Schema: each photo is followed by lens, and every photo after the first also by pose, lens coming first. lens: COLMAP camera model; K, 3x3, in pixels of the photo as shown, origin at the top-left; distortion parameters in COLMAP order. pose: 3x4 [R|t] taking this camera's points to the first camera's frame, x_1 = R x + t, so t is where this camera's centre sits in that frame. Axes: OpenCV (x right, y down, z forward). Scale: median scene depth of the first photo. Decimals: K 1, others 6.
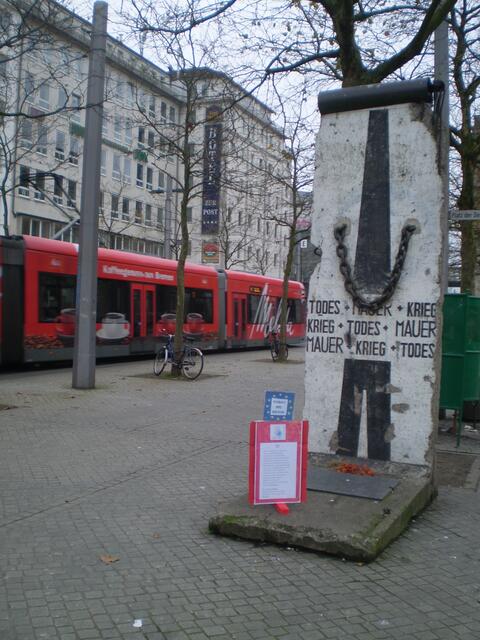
lens RADIAL K [[719.7, 0, 231.5], [0, 719.7, 319.1], [0, 0, 1]] dist [-0.079154, -0.166546]
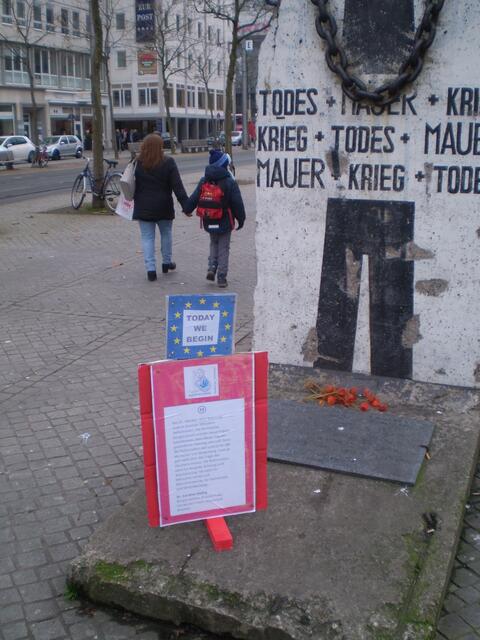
lens RADIAL K [[719.7, 0, 231.5], [0, 719.7, 319.1], [0, 0, 1]] dist [-0.079154, -0.166546]
pose [[0.996598, -0.056093, 0.060390, 0.047886], [0.039219, 0.967161, 0.251120, 0.004515], [-0.072493, -0.247897, 0.966070, 0.466425]]
